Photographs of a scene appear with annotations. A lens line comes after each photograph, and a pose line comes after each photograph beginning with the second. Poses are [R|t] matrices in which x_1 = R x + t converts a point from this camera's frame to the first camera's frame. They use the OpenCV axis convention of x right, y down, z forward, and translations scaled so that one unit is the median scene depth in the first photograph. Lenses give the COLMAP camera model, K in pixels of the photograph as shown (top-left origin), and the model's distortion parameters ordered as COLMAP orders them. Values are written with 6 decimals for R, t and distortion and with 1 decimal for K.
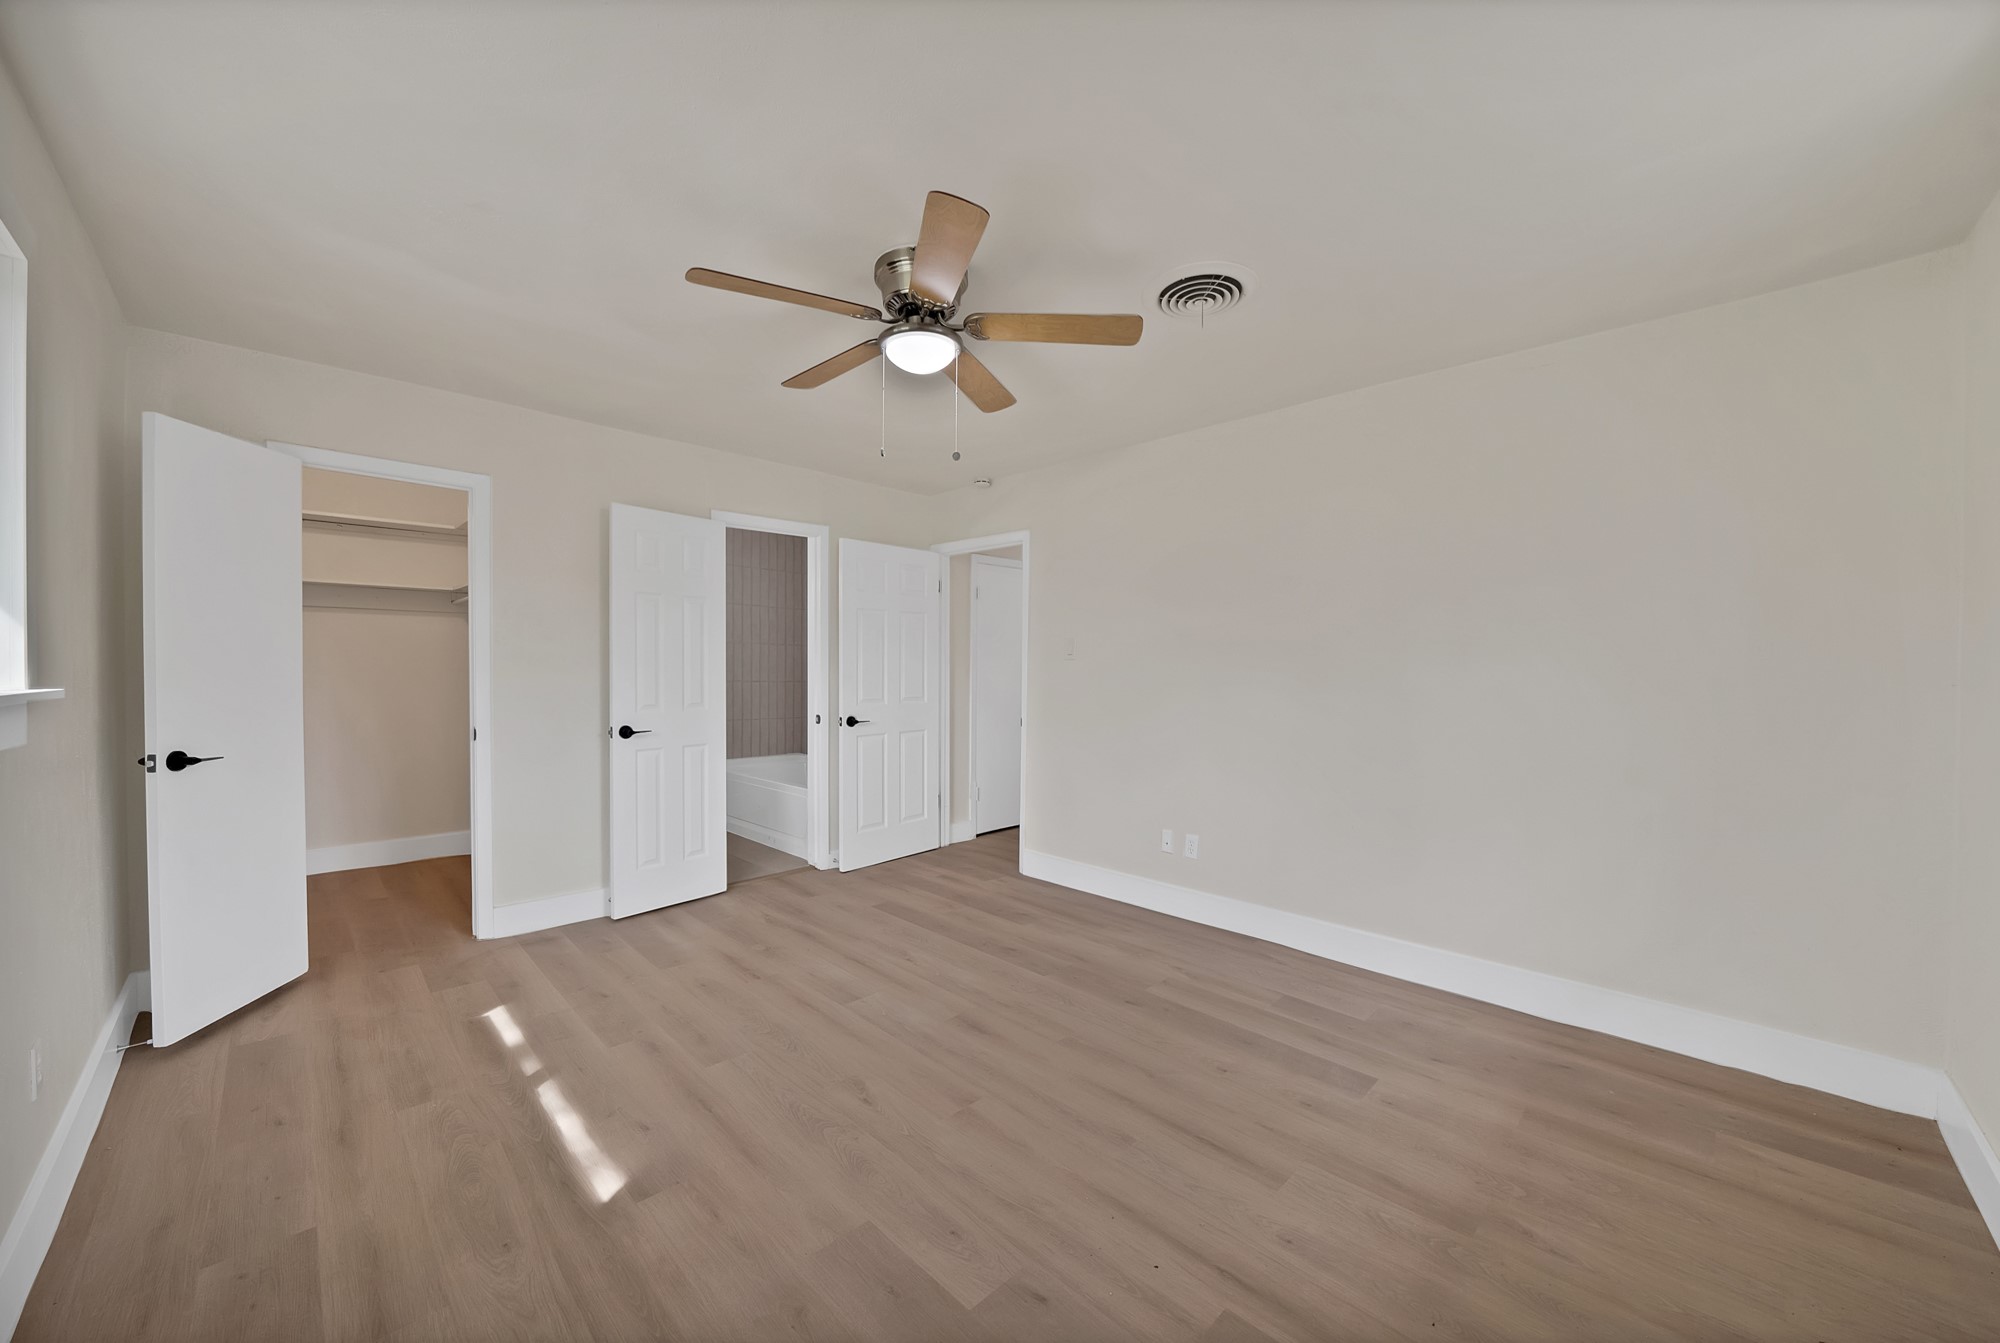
lens RADIAL K [[731.2, 0, 1001.4], [0, 731.2, 667.6], [0, 0, 1]] dist [-0.018902, 0.000141]
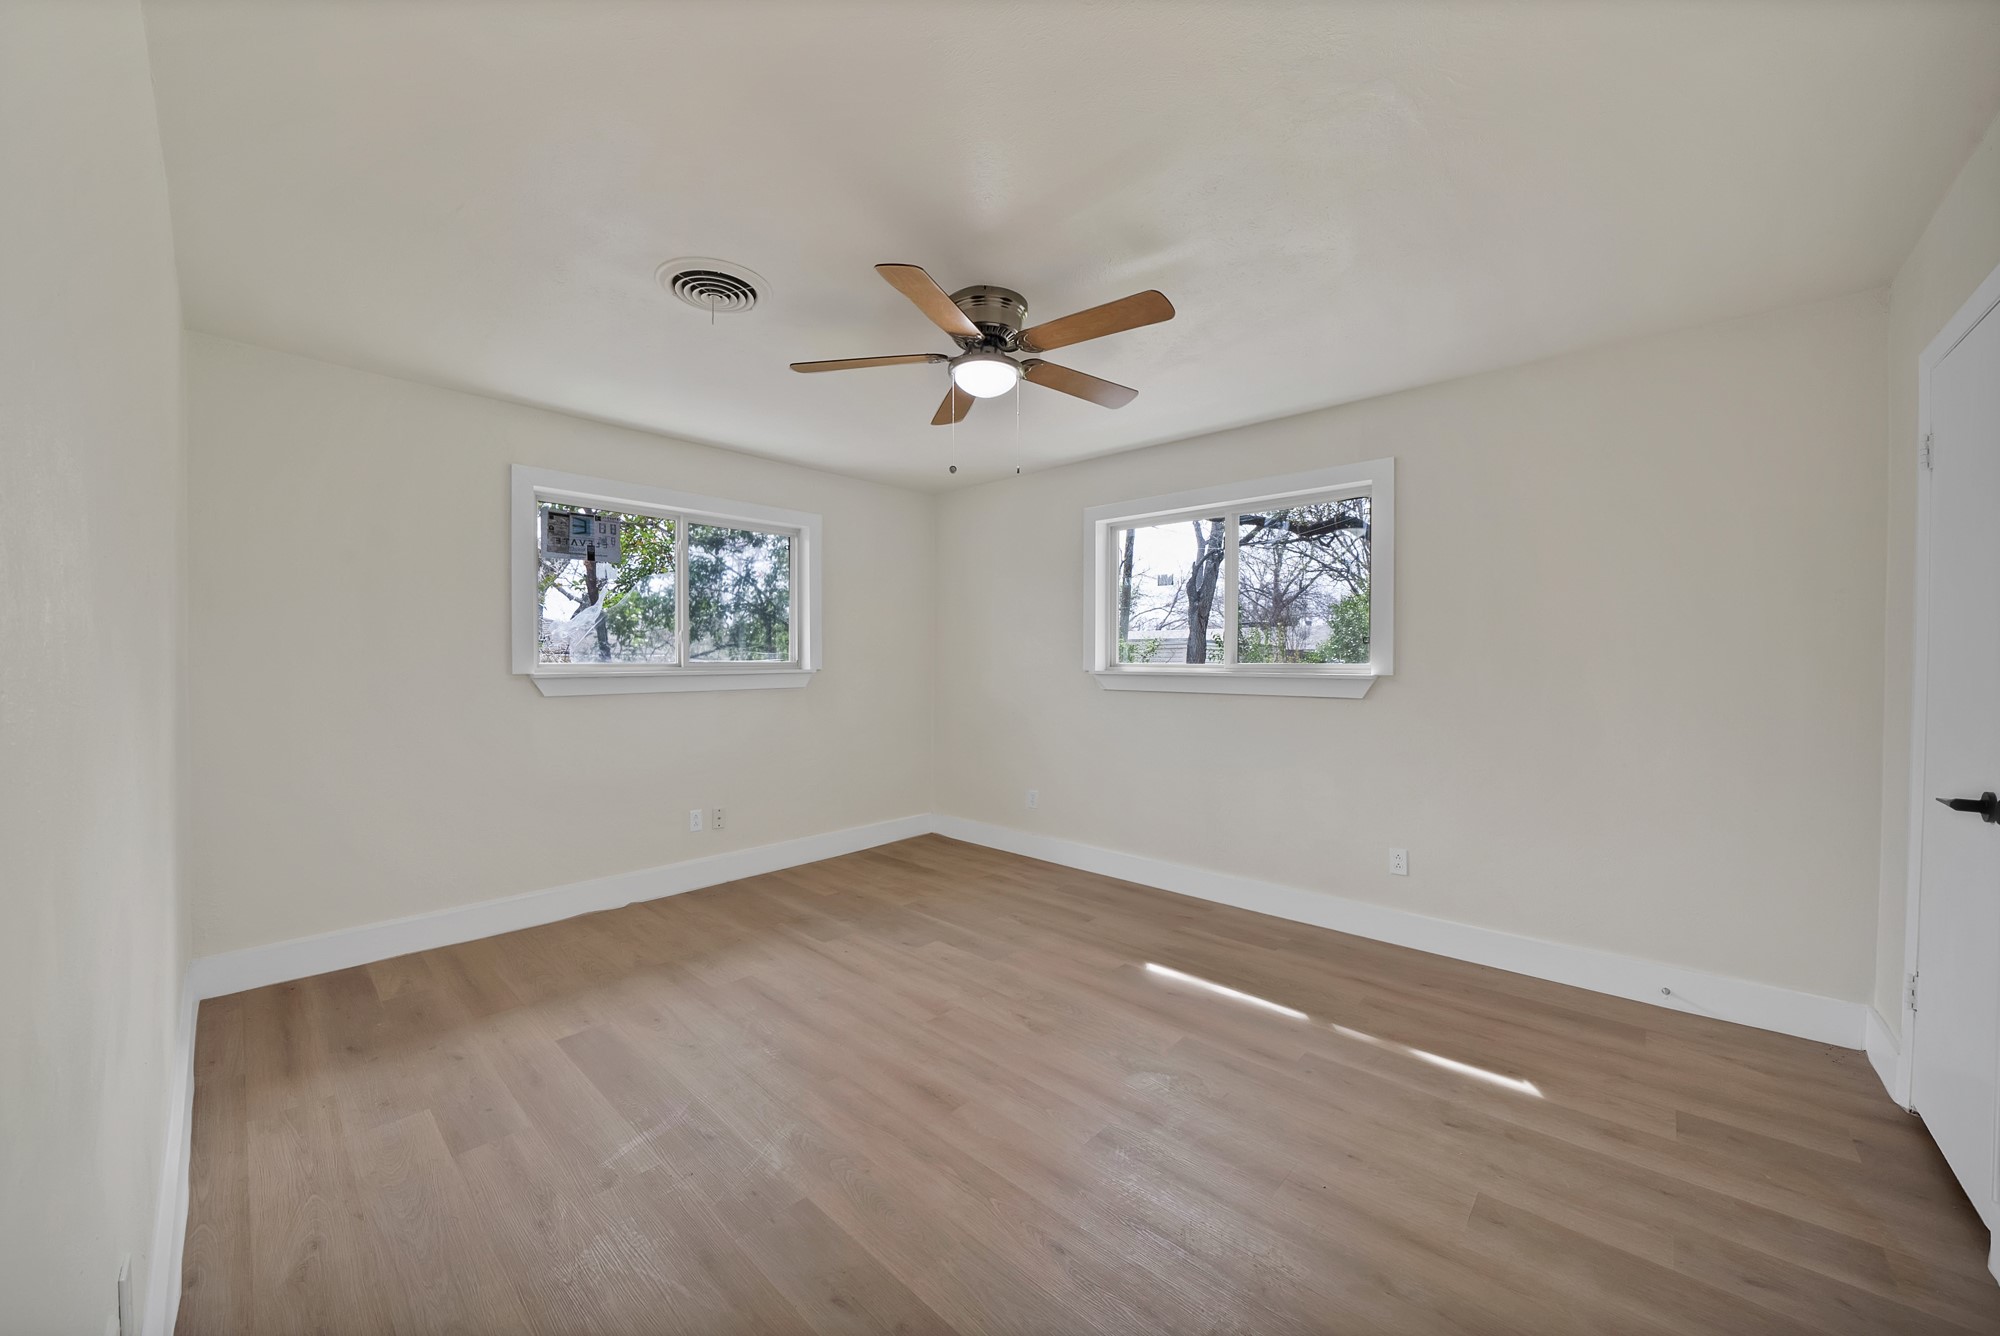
lens RADIAL K [[731.2, 0, 997.9], [0, 731.2, 666.6], [0, 0, 1]] dist [-0.018902, 0.000141]
pose [[-0.999028, -0.007474, -0.043438, -0.087437], [-0.008018, 0.999891, 0.012369, -0.003967], [0.043341, 0.012706, -0.998980, 2.189486]]
